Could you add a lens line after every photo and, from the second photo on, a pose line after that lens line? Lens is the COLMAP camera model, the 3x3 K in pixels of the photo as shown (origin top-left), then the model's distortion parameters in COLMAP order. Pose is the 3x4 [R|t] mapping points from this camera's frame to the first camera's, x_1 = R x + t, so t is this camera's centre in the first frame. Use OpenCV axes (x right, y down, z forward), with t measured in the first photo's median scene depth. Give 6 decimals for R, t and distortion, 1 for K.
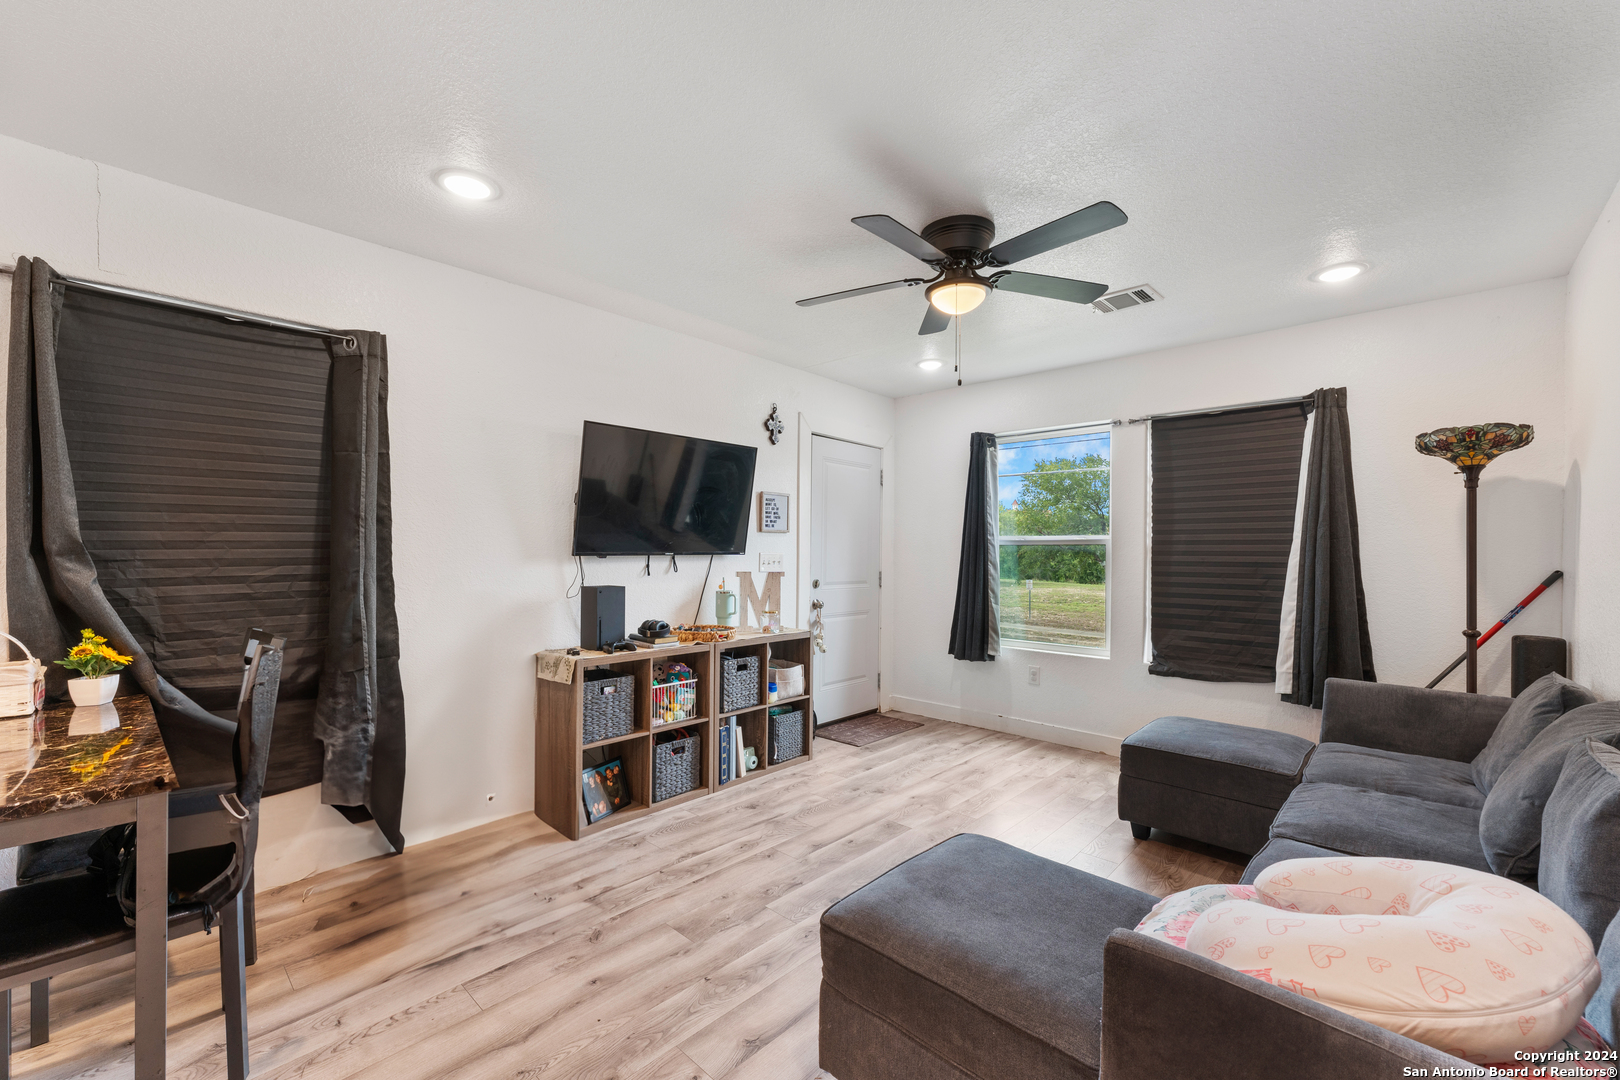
lens RADIAL K [[658.6, 0, 817.5], [0, 658.6, 548.2], [0, 0, 1]] dist [0.000156, 0.000144]
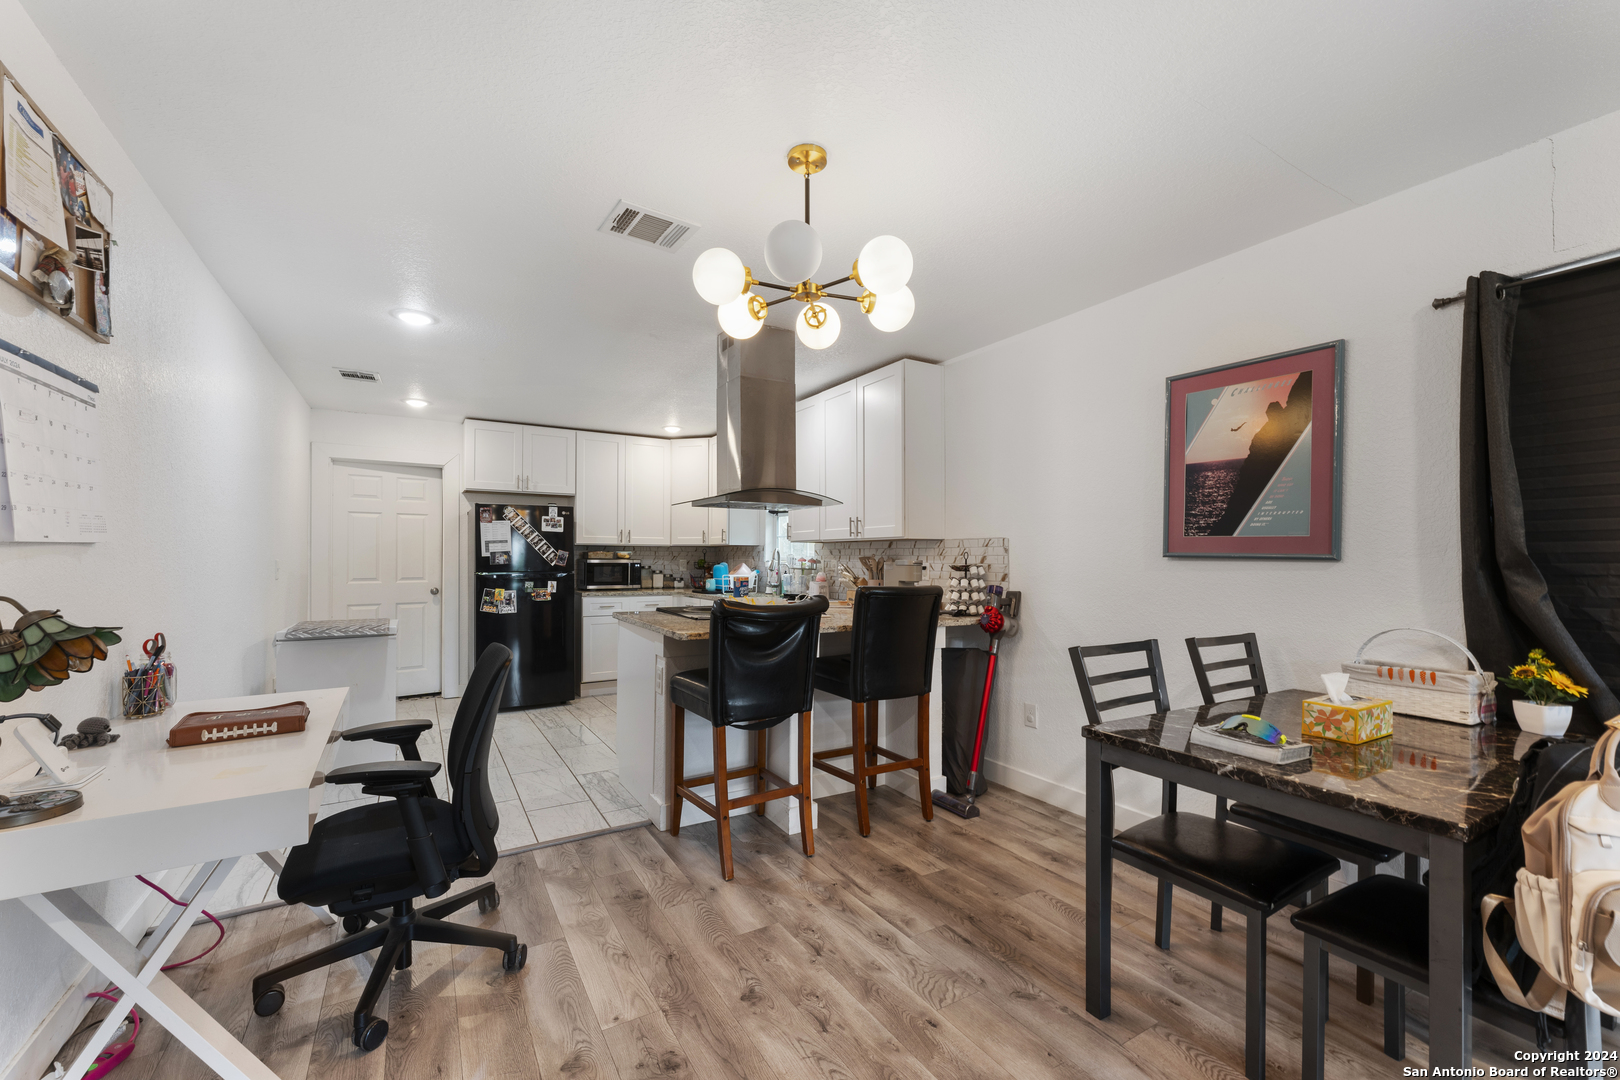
lens RADIAL K [[649.6, 0, 803.4], [0, 649.6, 553.8], [0, 0, 1]] dist [-0.001237, -0.000148]
pose [[-0.284840, -0.010893, -0.958513, 0.028987], [-0.003004, 0.999941, -0.010471, 0.001351], [0.958570, -0.000103, -0.284856, 0.160984]]
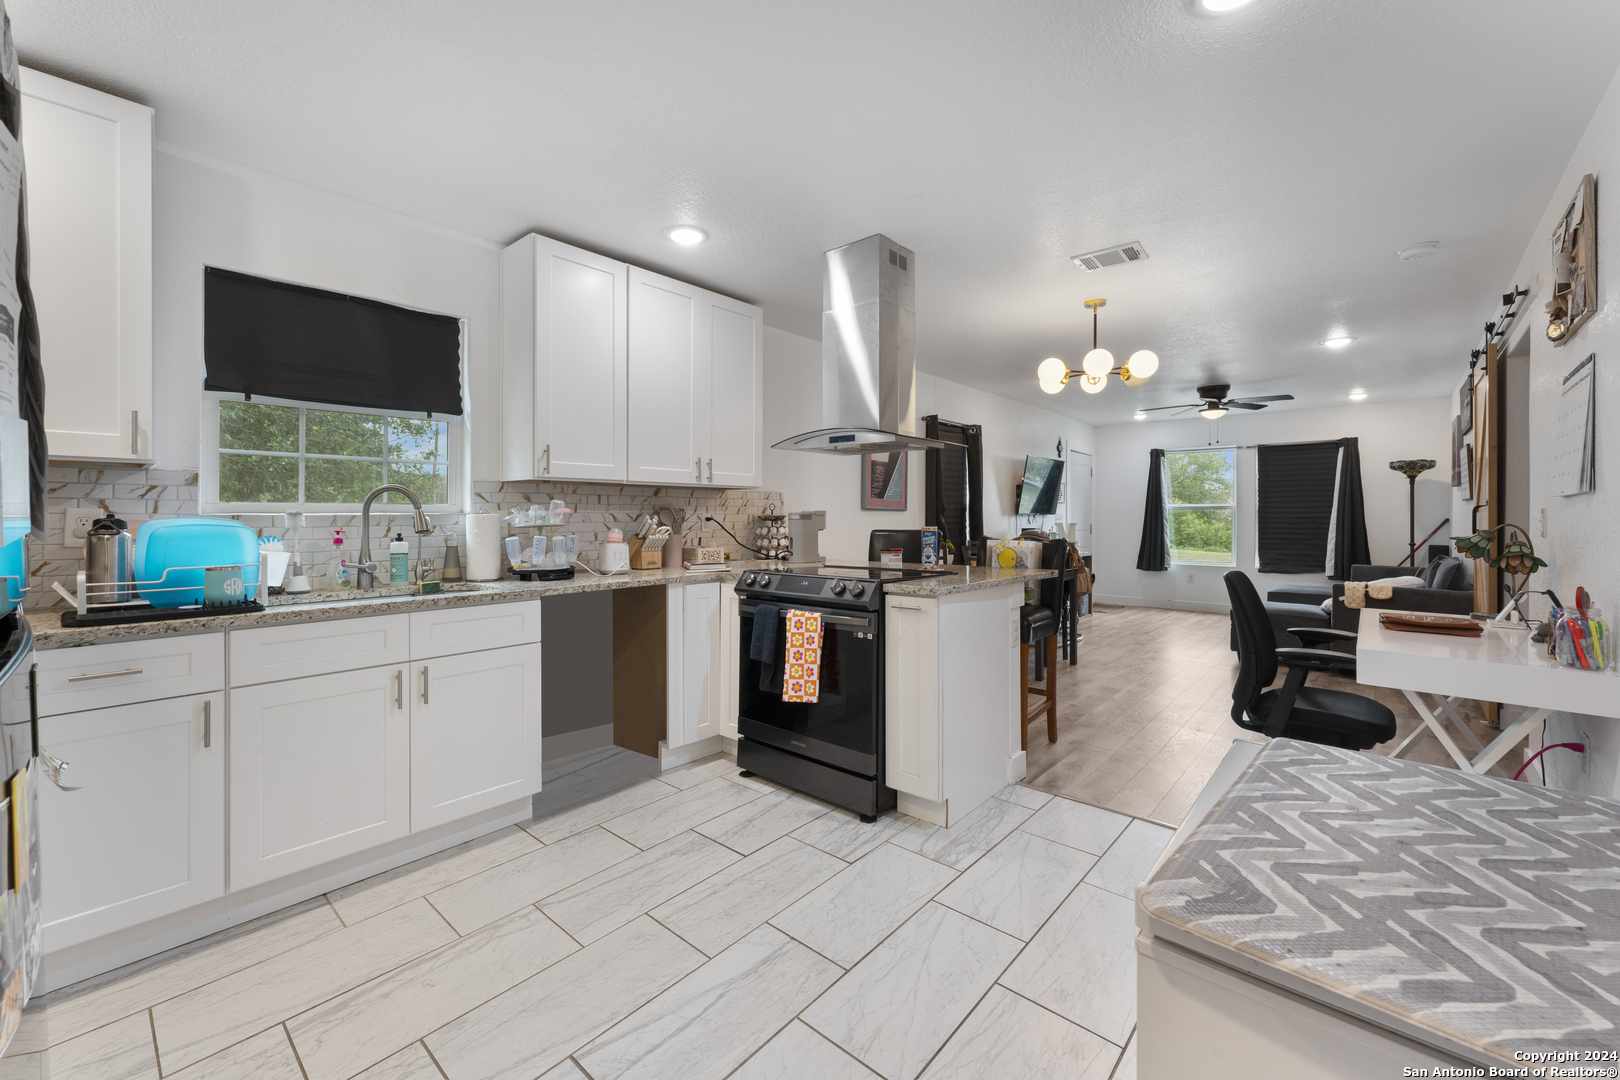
lens RADIAL K [[655.2, 0, 808.2], [0, 655.2, 514.3], [0, 0, 1]] dist [0.003335, 0.000328]
pose [[0.999849, -0.004593, 0.016753, -1.067383], [0.004593, 0.999989, 0.000049, 0.006715], [-0.016753, 0.000028, 0.999860, -1.160135]]
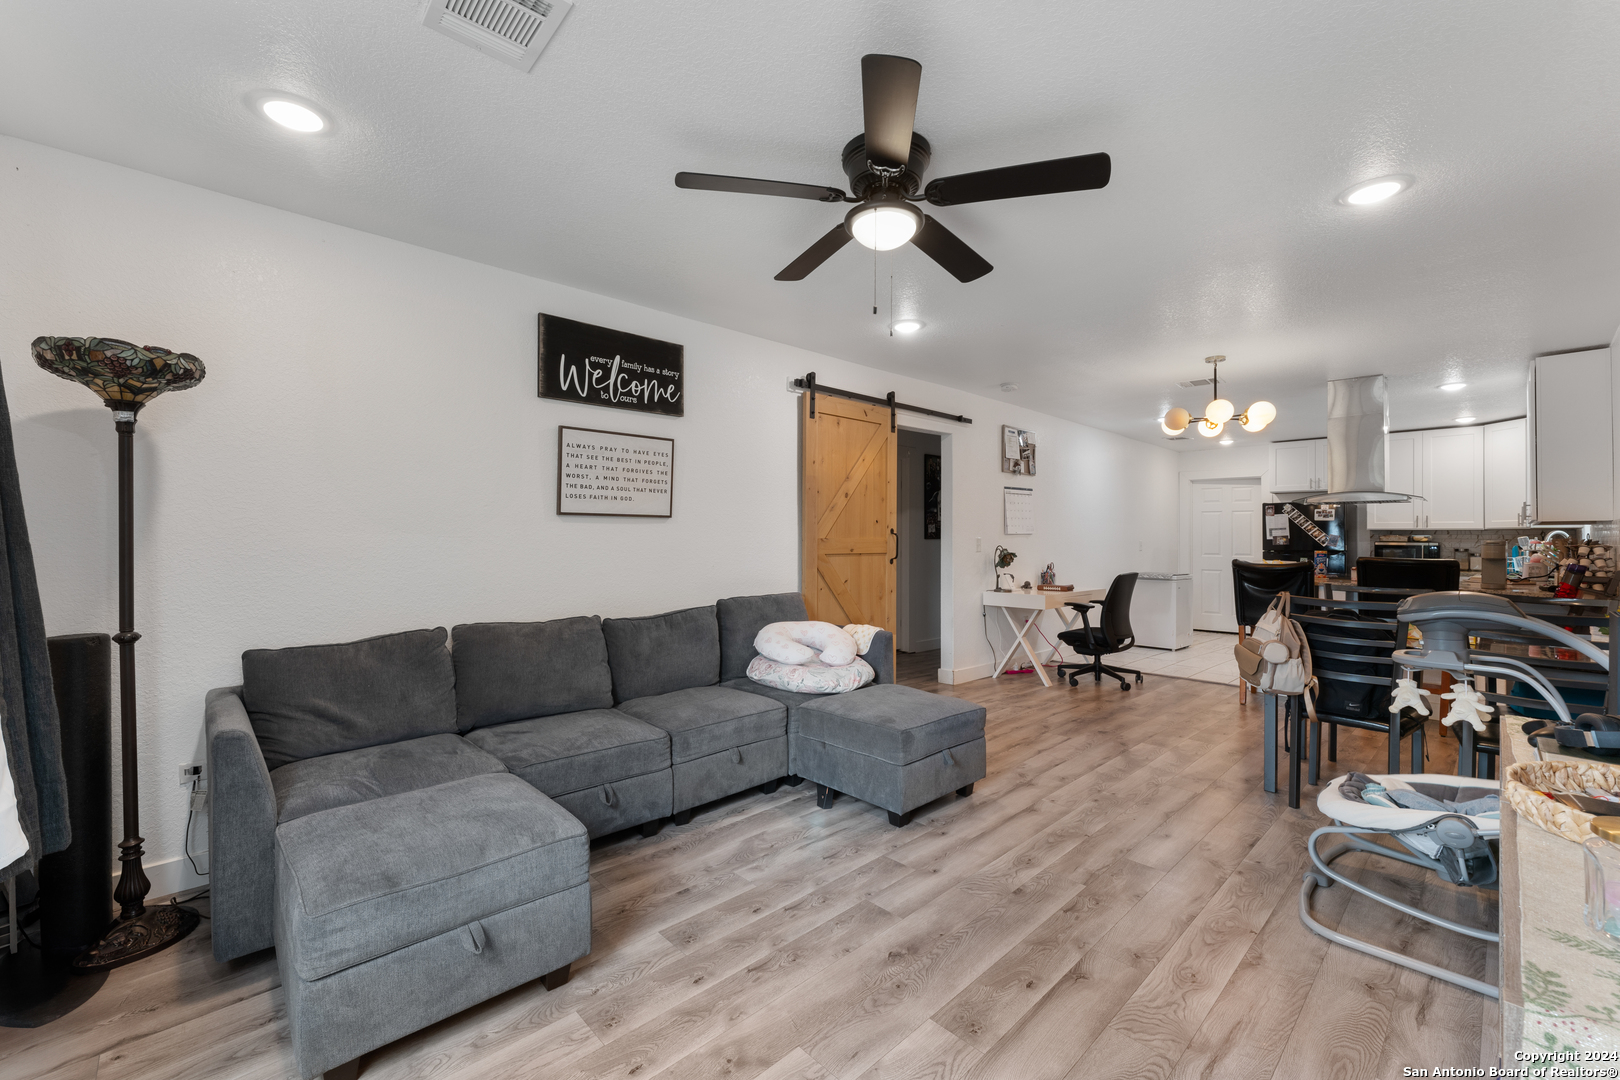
lens RADIAL K [[651.7, 0, 801.1], [0, 651.7, 534.3], [0, 0, 1]] dist [-0.000722, 0.000164]
pose [[-0.996235, -0.010732, 0.086030, 0.187604], [-0.011475, 0.999901, -0.008137, 0.013650], [-0.085934, -0.009094, -0.996259, 1.393486]]
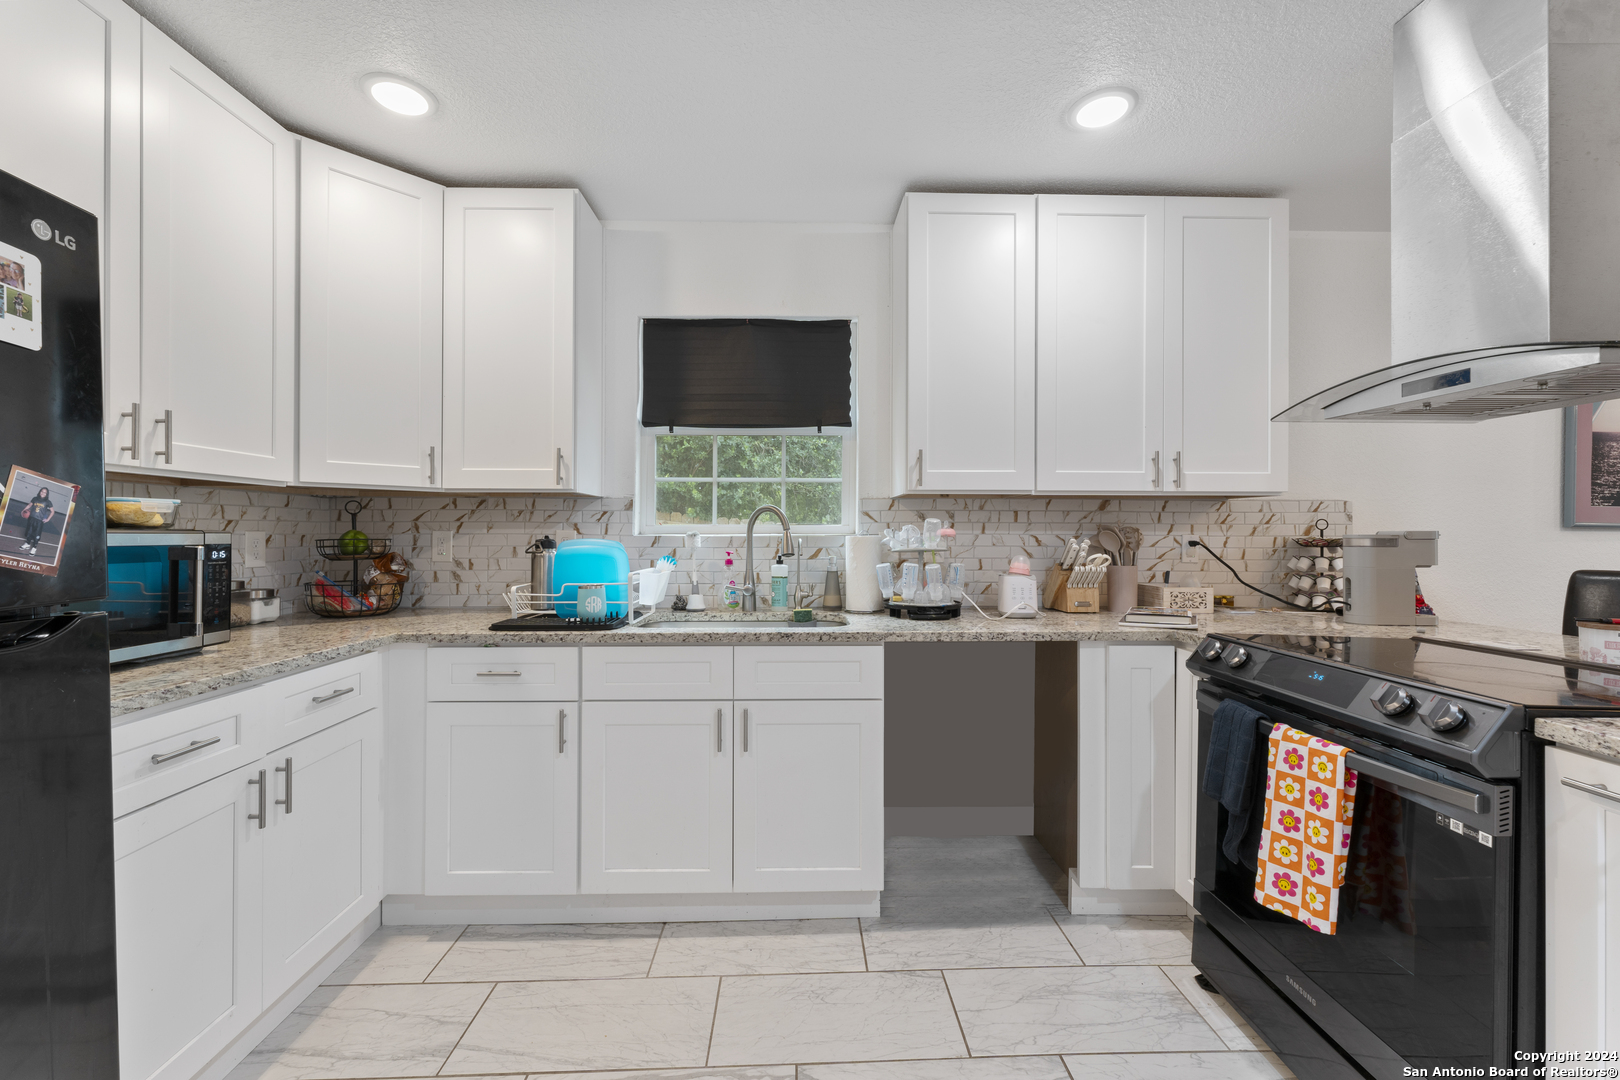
lens RADIAL K [[650.7, 0, 811.3], [0, 650.7, 528.7], [0, 0, 1]] dist [0.000713, 0.000241]
pose [[0.695301, -0.006161, -0.718692, -0.983492], [0.001315, 0.999972, -0.007301, 0.001860], [0.718717, 0.004132, 0.695290, -0.853149]]
